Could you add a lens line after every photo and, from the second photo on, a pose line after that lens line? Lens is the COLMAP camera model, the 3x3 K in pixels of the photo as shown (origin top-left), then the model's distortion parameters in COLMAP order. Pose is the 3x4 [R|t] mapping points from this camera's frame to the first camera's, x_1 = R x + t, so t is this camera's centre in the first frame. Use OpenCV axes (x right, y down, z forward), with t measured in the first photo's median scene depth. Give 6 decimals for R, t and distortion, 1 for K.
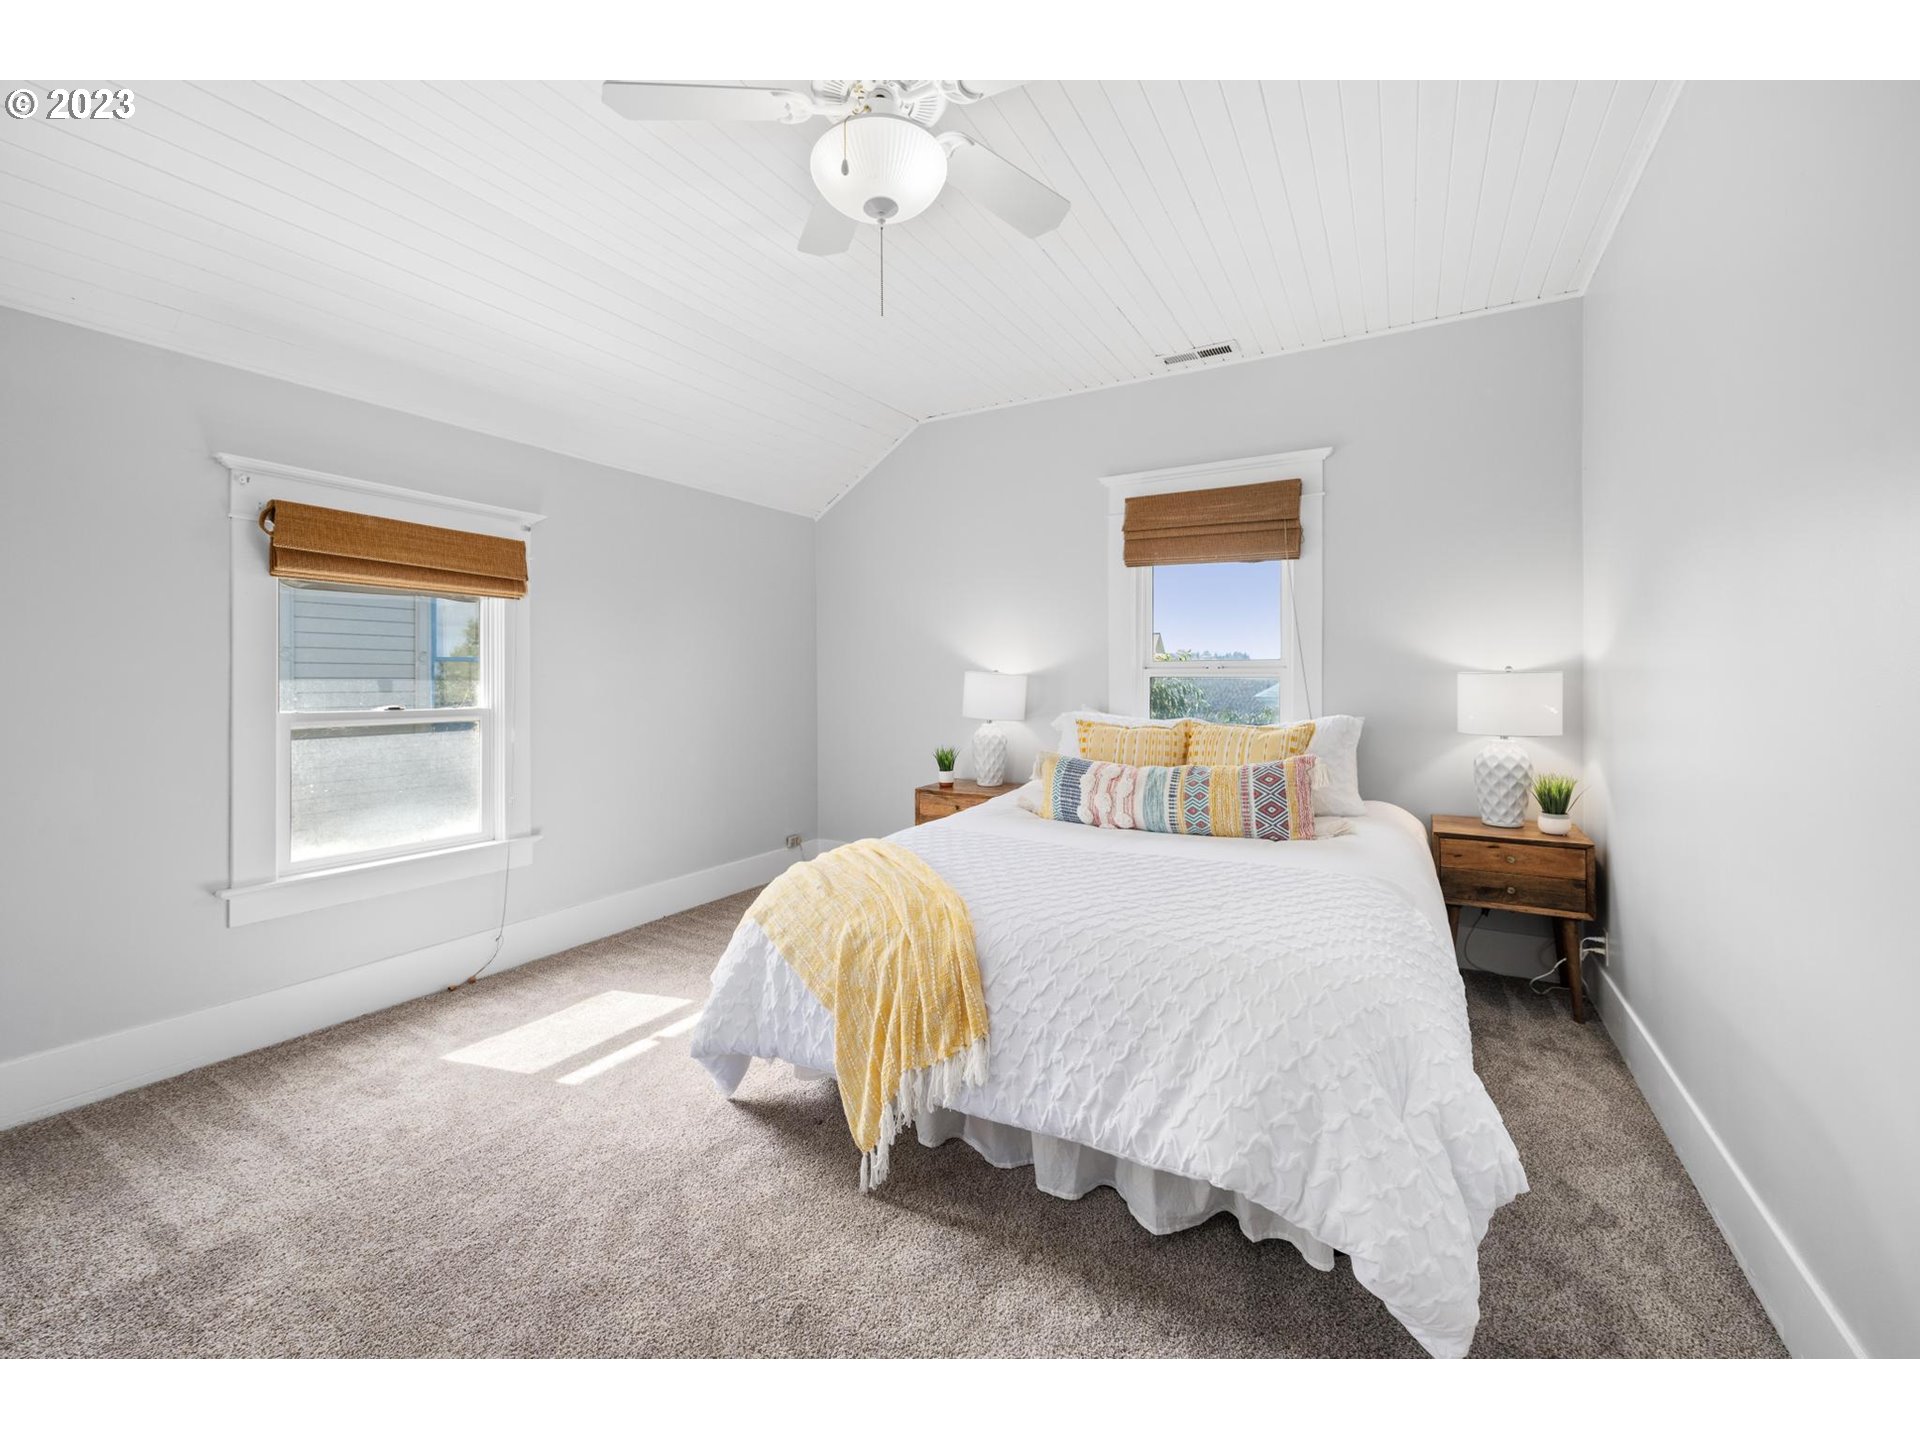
lens RADIAL K [[767.8, 0, 969.0], [0, 767.8, 703.7], [0, 0, 1]] dist [0.000344, -0.000533]
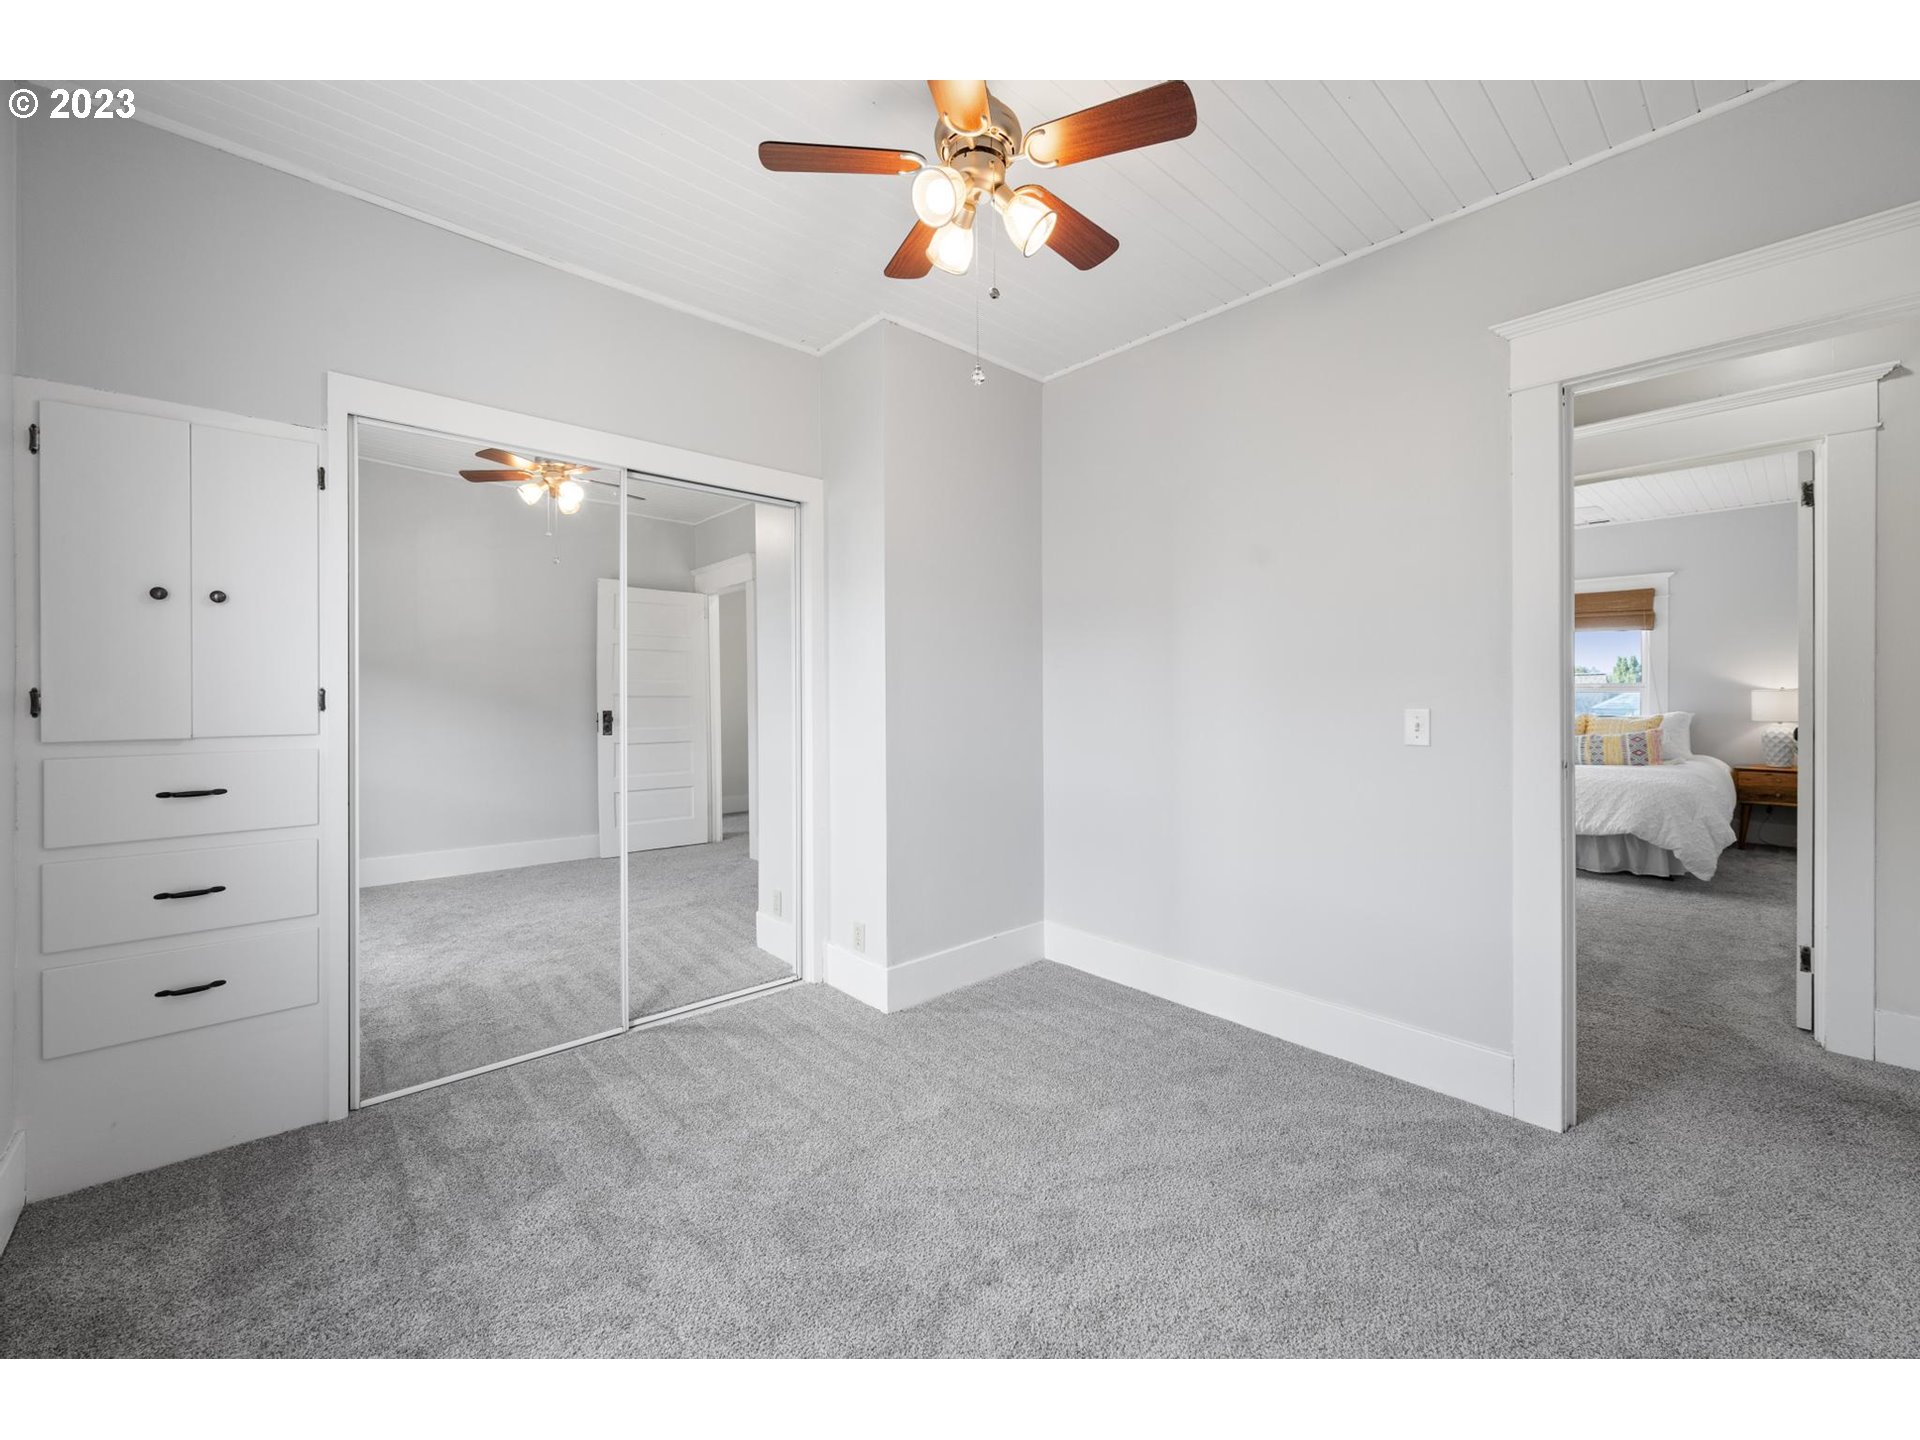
lens RADIAL K [[767.8, 0, 974.4], [0, 767.8, 705.0], [0, 0, 1]] dist [0.000344, -0.000533]
pose [[0.951837, 0.004417, -0.306574, -0.699535], [-0.008364, 0.999898, -0.011561, 0.039376], [0.306491, 0.013568, 0.951777, -1.578695]]
